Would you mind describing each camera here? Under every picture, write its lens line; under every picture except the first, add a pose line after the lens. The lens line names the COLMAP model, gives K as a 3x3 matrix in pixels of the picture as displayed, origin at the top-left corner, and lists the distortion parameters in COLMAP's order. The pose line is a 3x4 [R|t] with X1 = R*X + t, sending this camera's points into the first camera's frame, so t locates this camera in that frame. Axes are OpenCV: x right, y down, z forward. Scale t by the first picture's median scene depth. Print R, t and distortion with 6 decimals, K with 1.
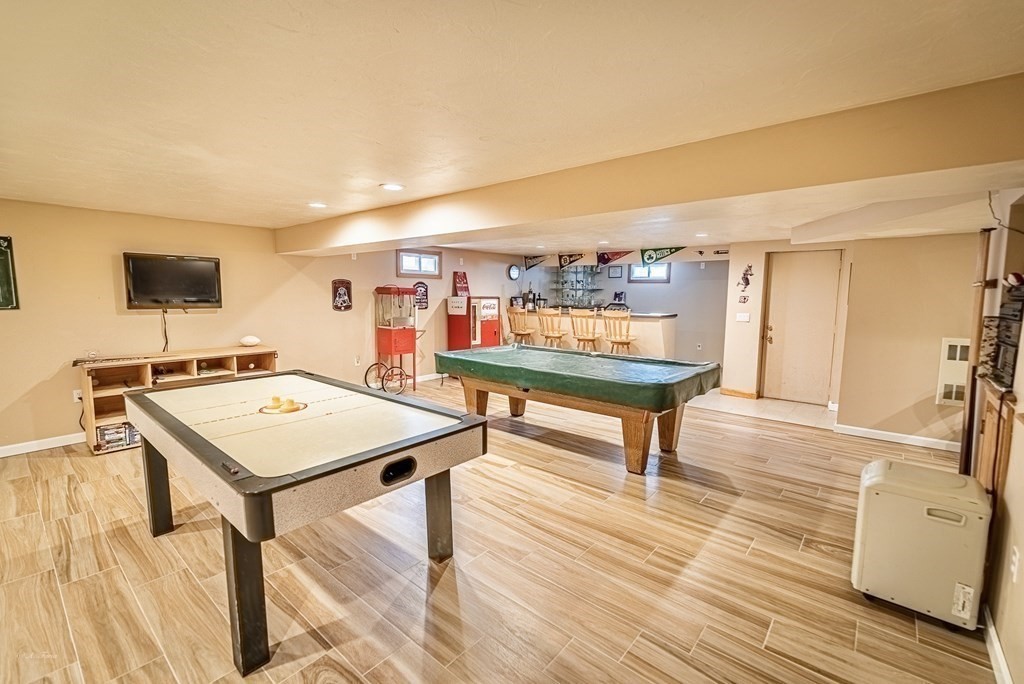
lens RADIAL K [[443.2, 0, 510.5], [0, 443.2, 341.3], [0, 0, 1]] dist [-0.013916, 0.000062]
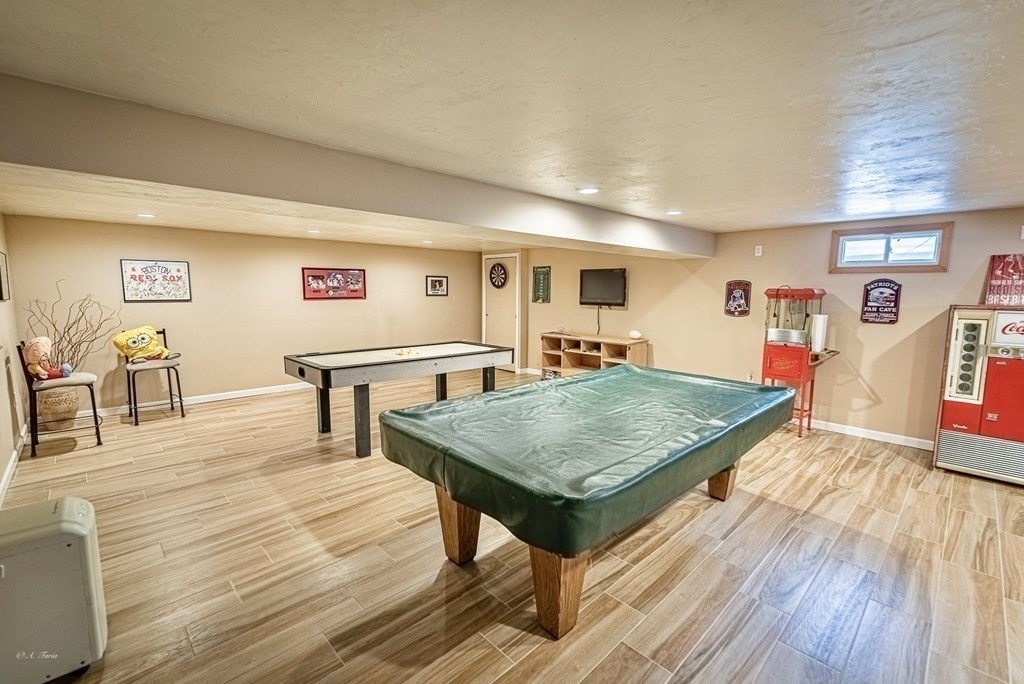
lens RADIAL K [[443.2, 0, 510.7], [0, 443.2, 344.0], [0, 0, 1]] dist [-0.013916, 0.000062]
pose [[-0.107335, 0.114807, -0.987572, 0.538442], [-0.109163, 0.985944, 0.126482, -0.076763], [0.988212, 0.121383, -0.093293, 0.649316]]
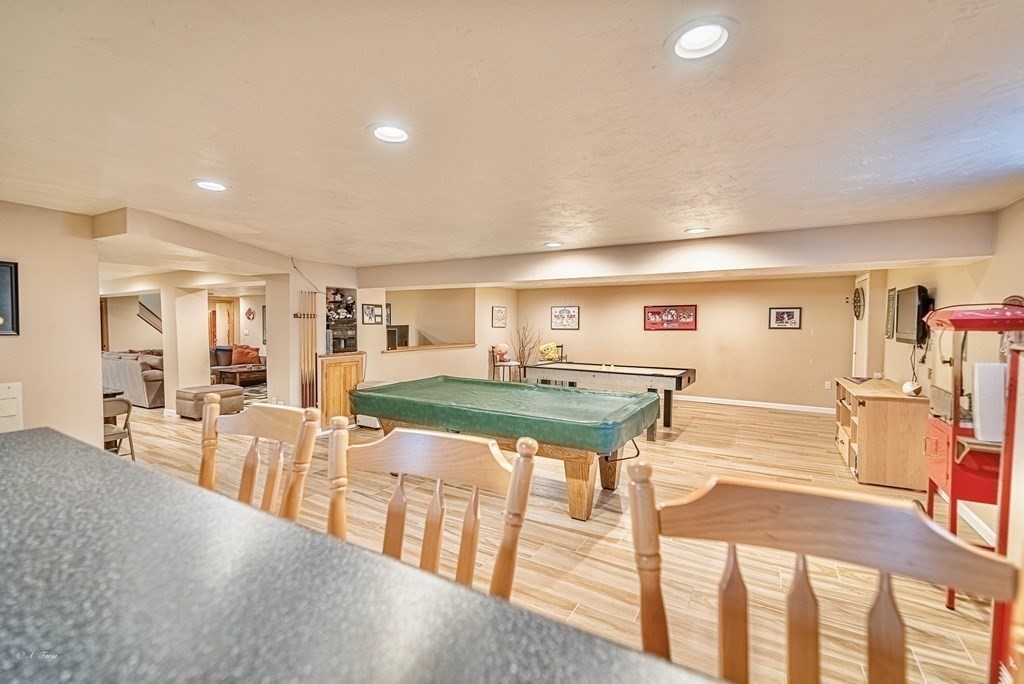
lens RADIAL K [[443.2, 0, 514.8], [0, 443.2, 340.5], [0, 0, 1]] dist [-0.013916, 0.000062]
pose [[-0.984490, -0.001552, -0.175432, 0.169271], [-0.025840, 0.990338, 0.136247, -0.145111], [0.173526, 0.138667, -0.975018, 1.385438]]
